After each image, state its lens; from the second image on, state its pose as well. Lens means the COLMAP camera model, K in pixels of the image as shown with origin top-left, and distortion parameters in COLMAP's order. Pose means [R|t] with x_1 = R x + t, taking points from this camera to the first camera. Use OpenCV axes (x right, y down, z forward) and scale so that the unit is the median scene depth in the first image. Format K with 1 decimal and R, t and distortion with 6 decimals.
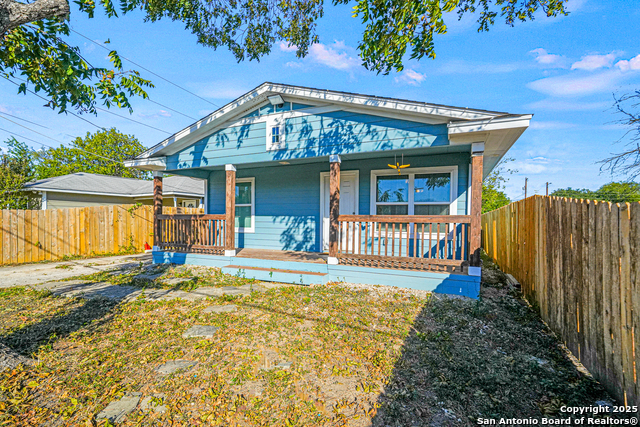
lens RADIAL K [[279.2, 0, 319.8], [0, 279.2, 216.2], [0, 0, 1]] dist [-0.002781, 0.000231]
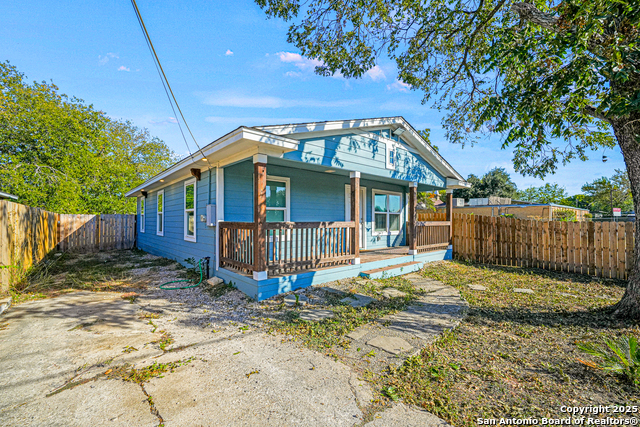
lens RADIAL K [[279.2, 0, 319.5], [0, 279.2, 214.9], [0, 0, 1]] dist [-0.002781, 0.000231]
pose [[0.411583, 0.006225, 0.911351, -1.322188], [-0.010502, 0.999943, -0.002088, -0.028271], [-0.911312, -0.008711, 0.411625, 0.728114]]
